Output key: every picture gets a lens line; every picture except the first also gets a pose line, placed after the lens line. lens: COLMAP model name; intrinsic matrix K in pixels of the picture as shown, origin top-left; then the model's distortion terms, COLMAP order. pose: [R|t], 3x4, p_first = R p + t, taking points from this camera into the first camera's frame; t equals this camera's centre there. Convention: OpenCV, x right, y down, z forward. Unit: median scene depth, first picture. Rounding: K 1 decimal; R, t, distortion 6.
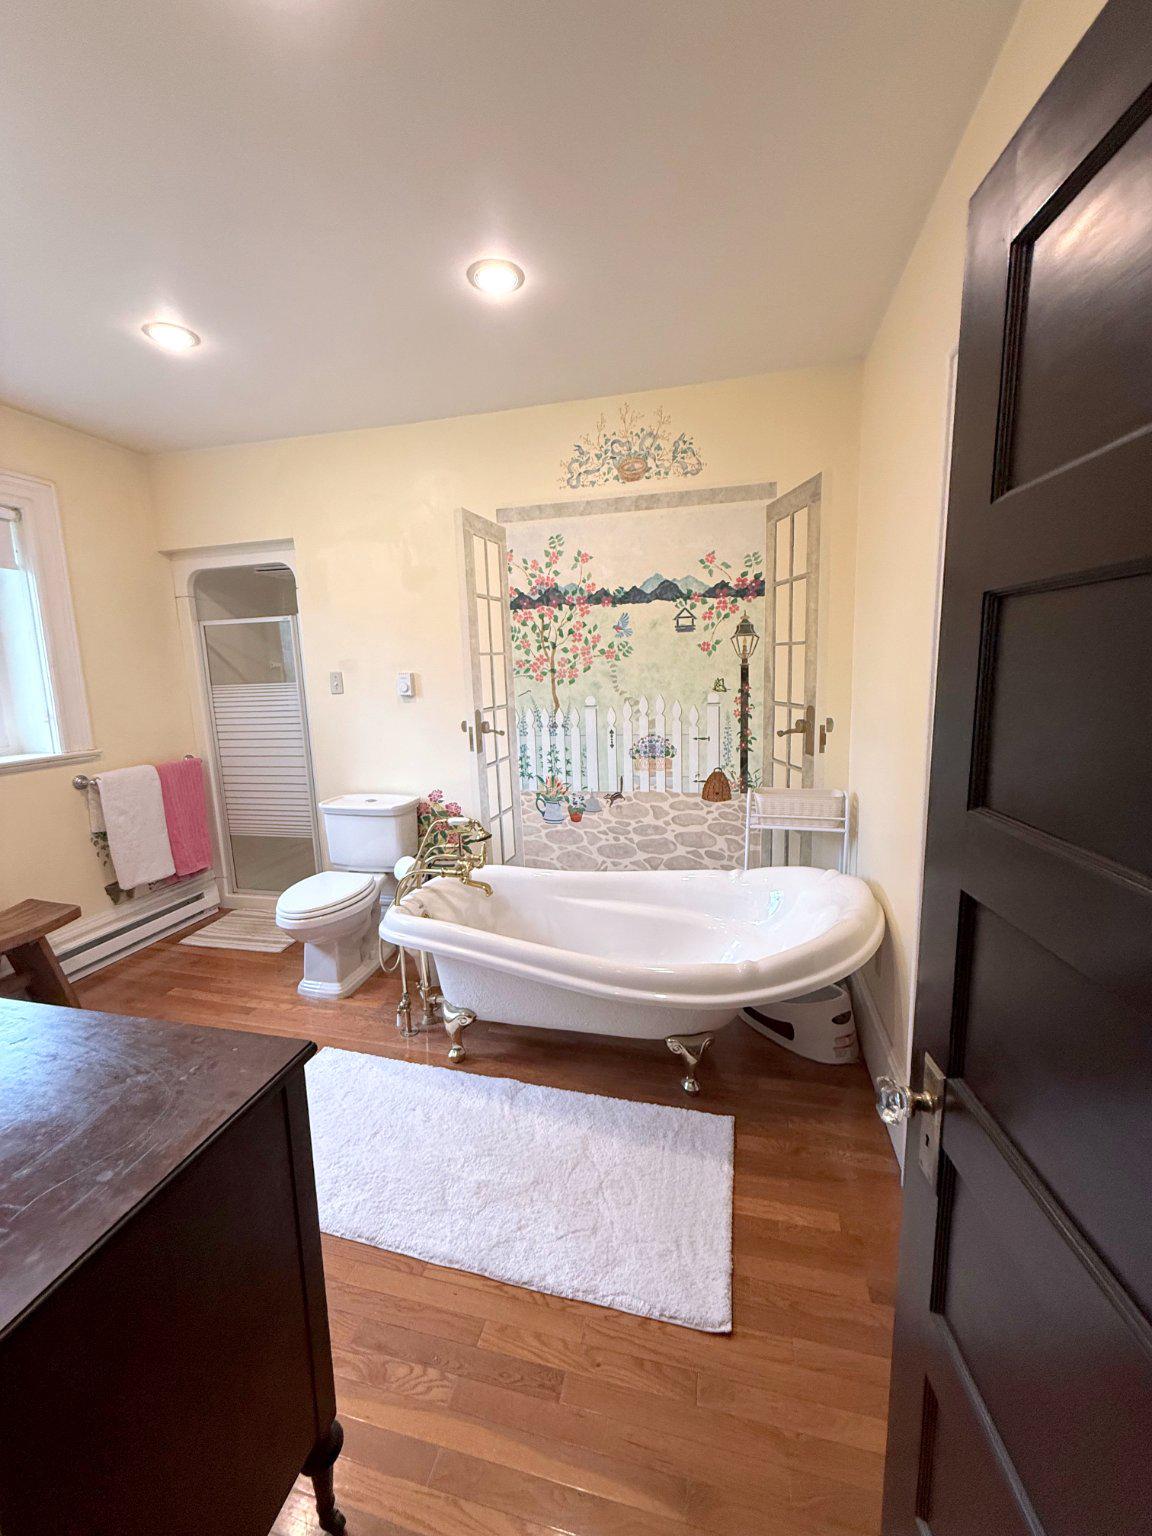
lens RADIAL K [[613.8, 0, 573.9], [0, 613.8, 767.0], [0, 0, 1]] dist [0.000632, -0.000261]
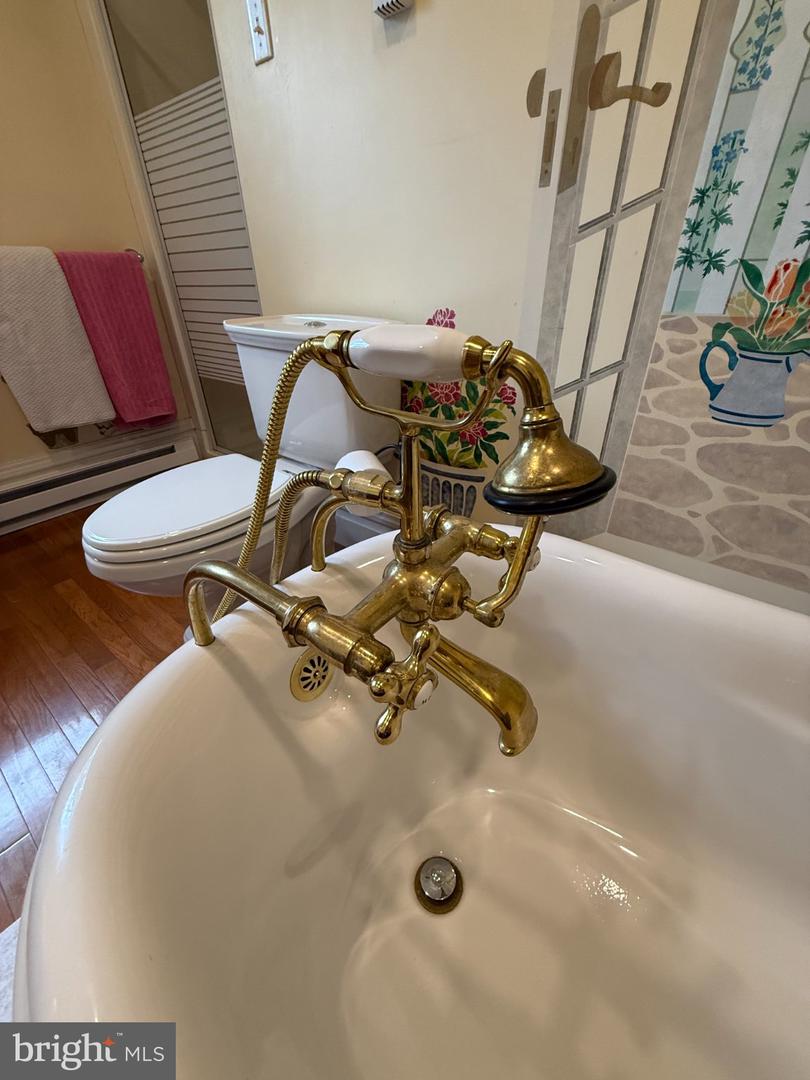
lens RADIAL K [[431.6, 0, 407.3], [0, 431.6, 535.6], [0, 0, 1]] dist [0.000632, -0.000261]
pose [[0.912633, 0.229905, -0.338000, -0.107466], [-0.082646, 0.913551, 0.398238, 0.067592], [0.400338, -0.335511, 0.852738, 0.688654]]
